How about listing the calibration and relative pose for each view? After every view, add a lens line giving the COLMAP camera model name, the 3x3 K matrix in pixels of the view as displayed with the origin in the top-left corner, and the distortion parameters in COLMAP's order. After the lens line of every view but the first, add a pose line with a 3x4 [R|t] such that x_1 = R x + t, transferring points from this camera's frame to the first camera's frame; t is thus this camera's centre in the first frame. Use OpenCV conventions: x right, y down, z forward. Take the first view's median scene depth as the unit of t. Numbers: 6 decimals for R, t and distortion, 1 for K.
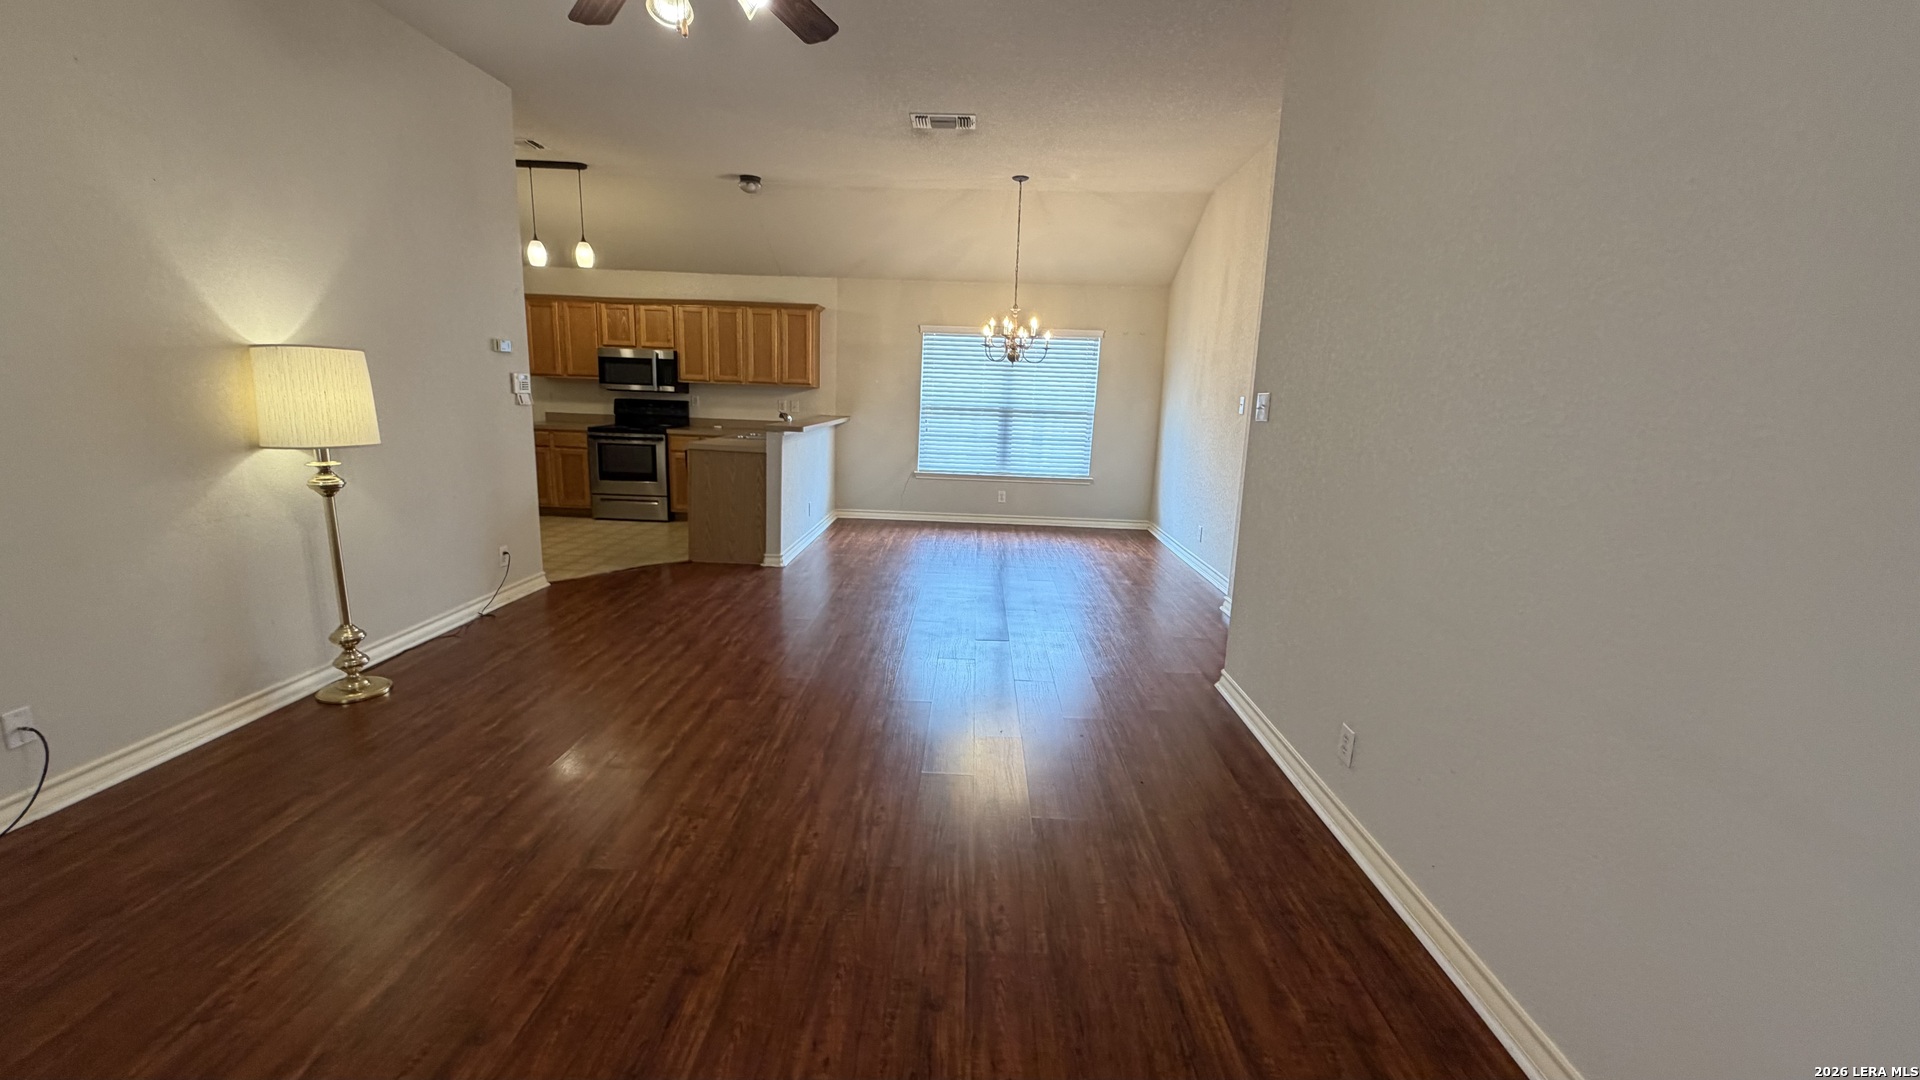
lens RADIAL K [[775.2, 0, 955.9], [0, 775.2, 544.6], [0, 0, 1]] dist [-0.000226, -0.000073]
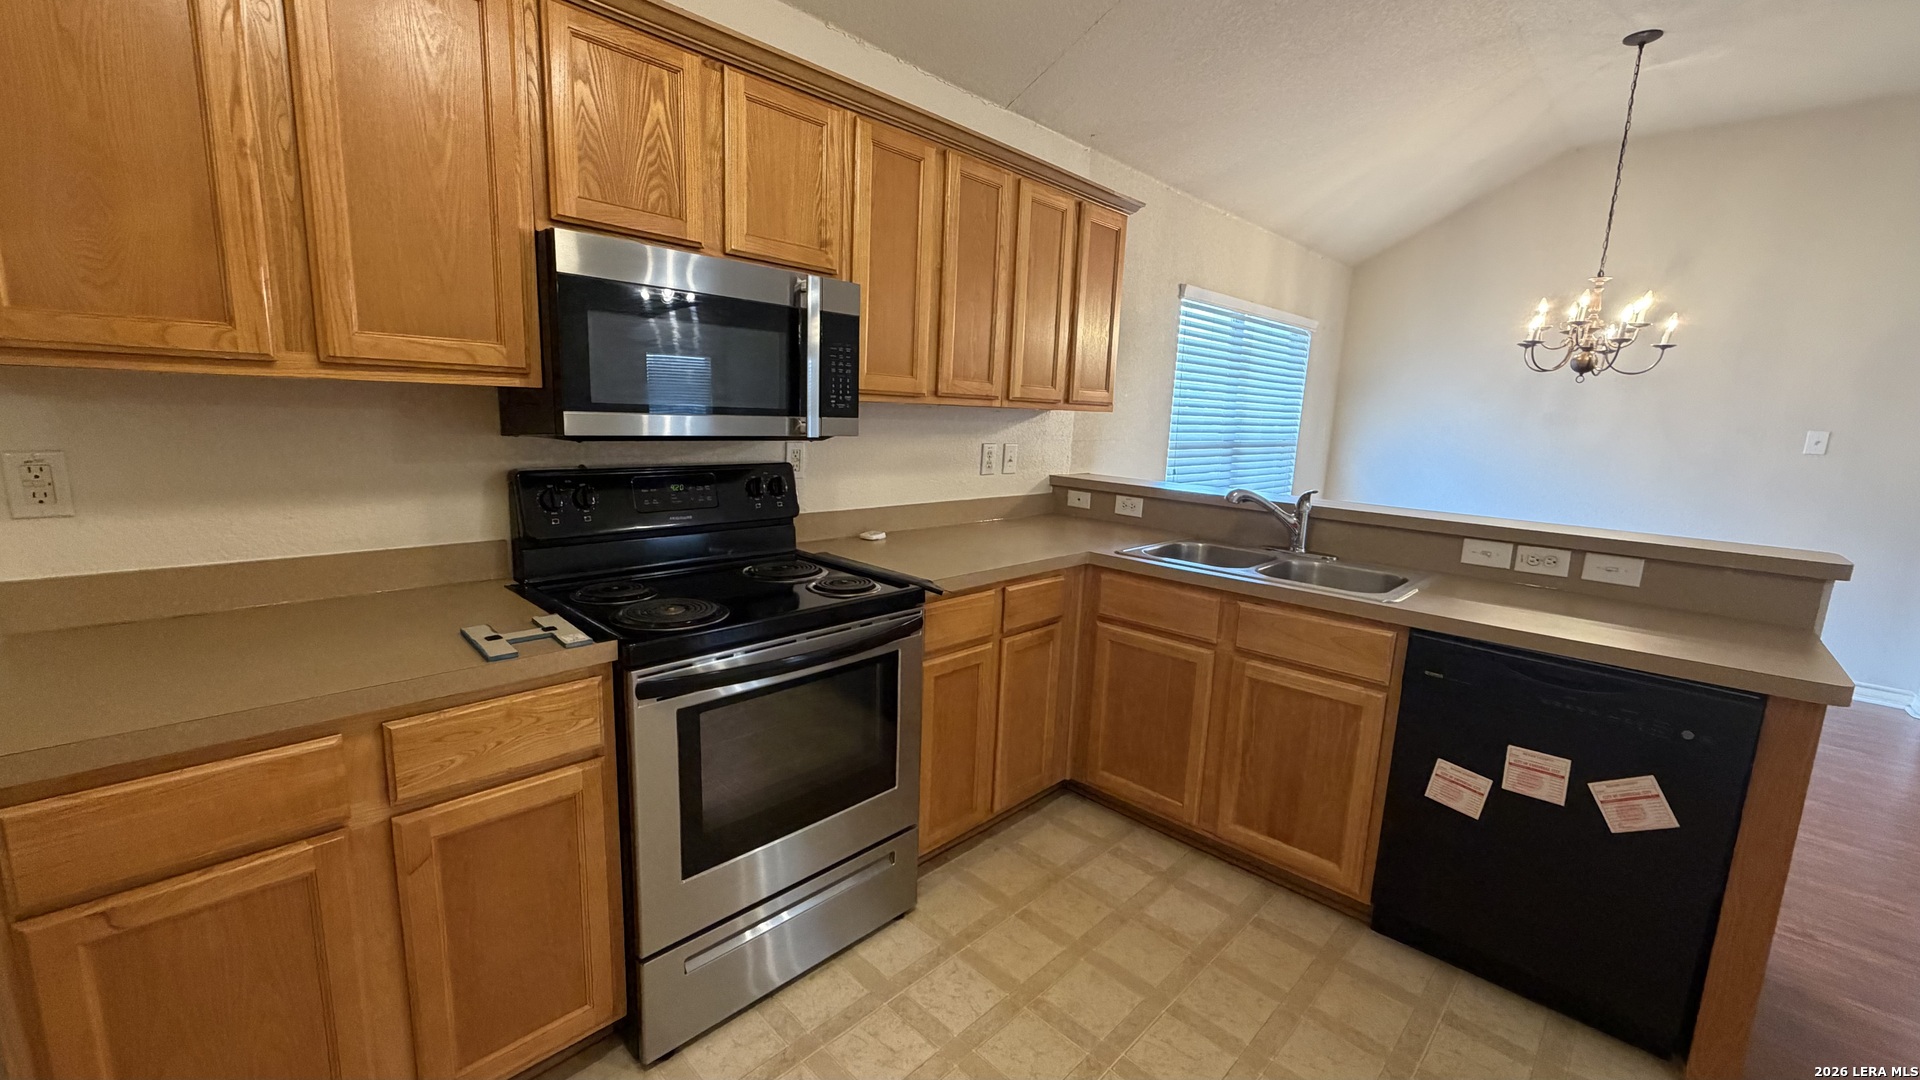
lens RADIAL K [[775.2, 0, 955.9], [0, 775.2, 544.6], [0, 0, 1]] dist [-0.000226, -0.000073]
pose [[0.673904, -0.136665, 0.726069, -1.225097], [0.126928, 0.989547, 0.068450, -0.393130], [-0.727834, 0.046029, 0.684206, 1.785584]]
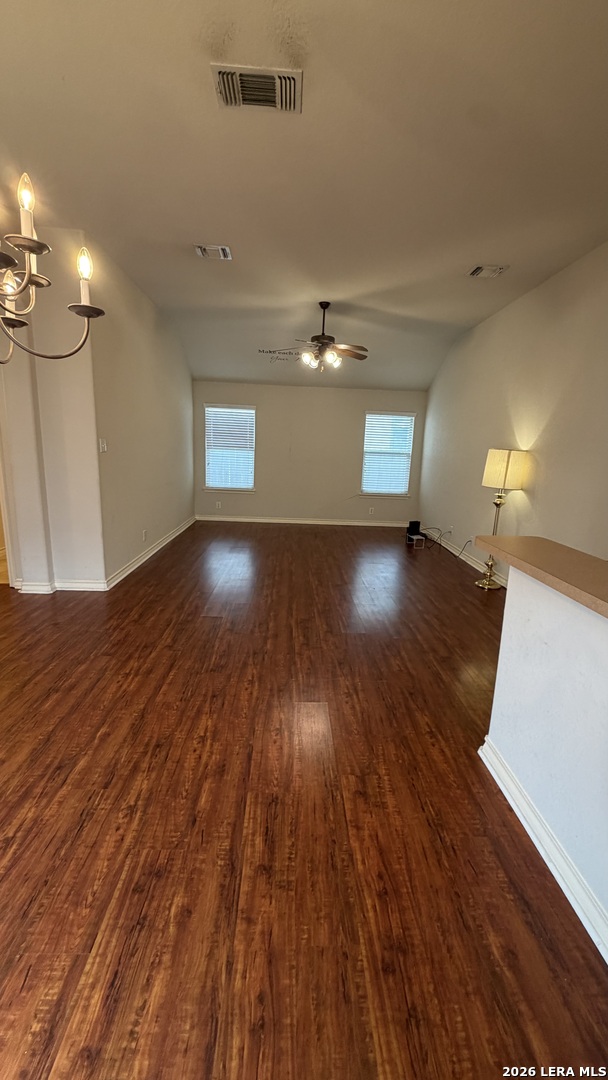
lens RADIAL K [[426.1, 0, 300.1], [0, 426.1, 534.6], [0, 0, 1]] dist [-0.001311, -0.000276]
pose [[-0.996891, -0.053550, -0.057798, -0.082700], [-0.072103, 0.915779, 0.395158, -0.461858], [0.031769, 0.398097, -0.916793, 2.191445]]
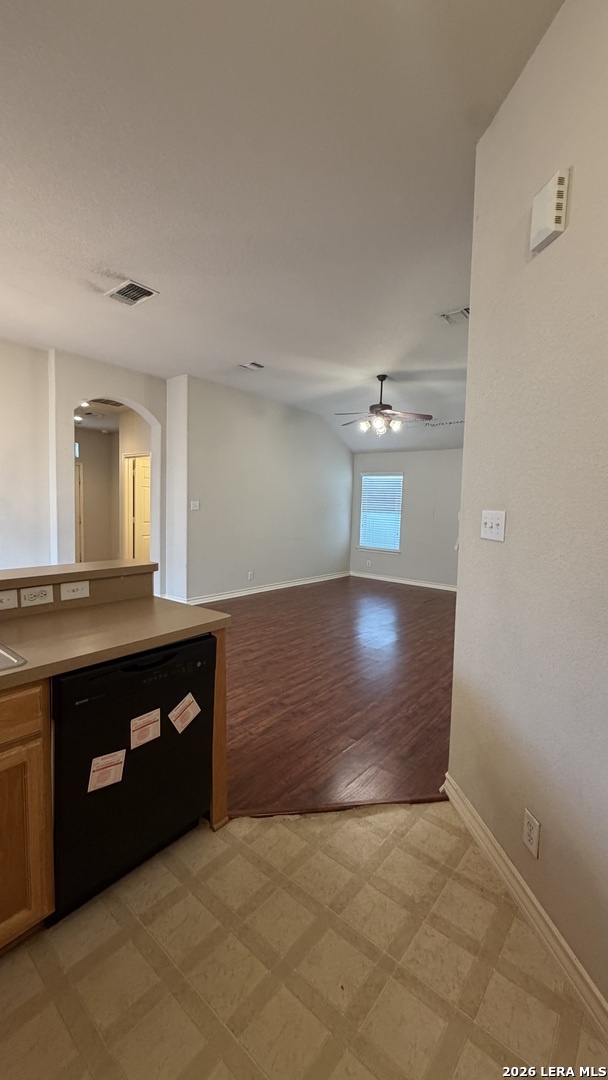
lens RADIAL K [[426.1, 0, 300.1], [0, 426.1, 534.6], [0, 0, 1]] dist [-0.001311, -0.000276]
pose [[-0.780008, -0.094949, 0.618524, -0.999032], [0.073095, 0.967831, 0.240750, -0.449766], [-0.621486, 0.232998, -0.747976, 2.047782]]
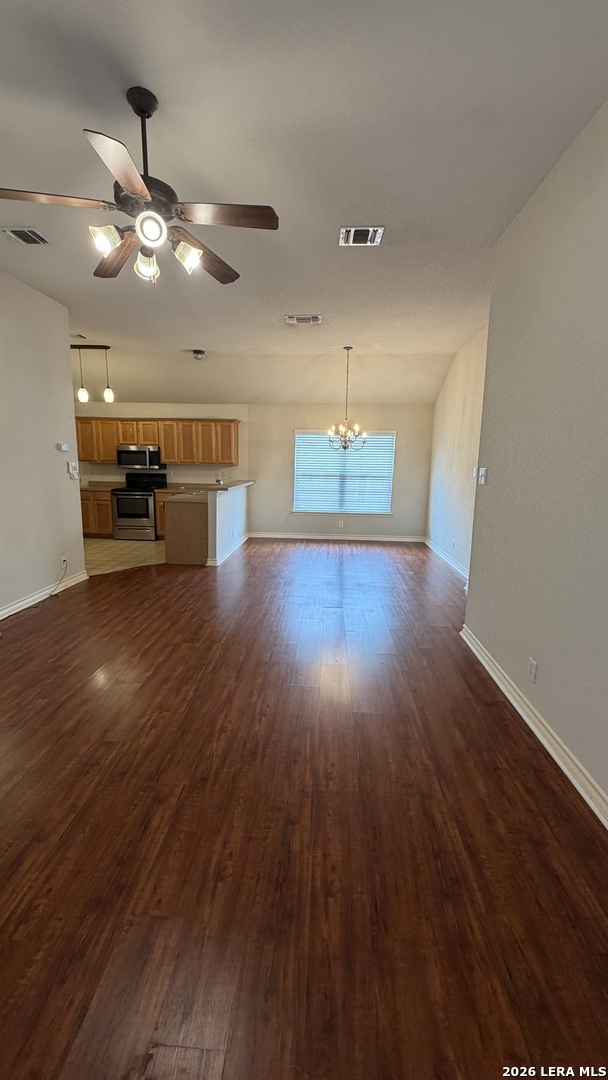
lens RADIAL K [[436.1, 0, 304.0], [0, 436.1, 540.0], [0, 0, 1]] dist [-0.000226, -0.000073]
pose [[0.999392, -0.010260, -0.033332, 0.019124], [0.009565, 0.999735, -0.020933, -0.014349], [0.033538, 0.020601, 0.999225, -0.004536]]
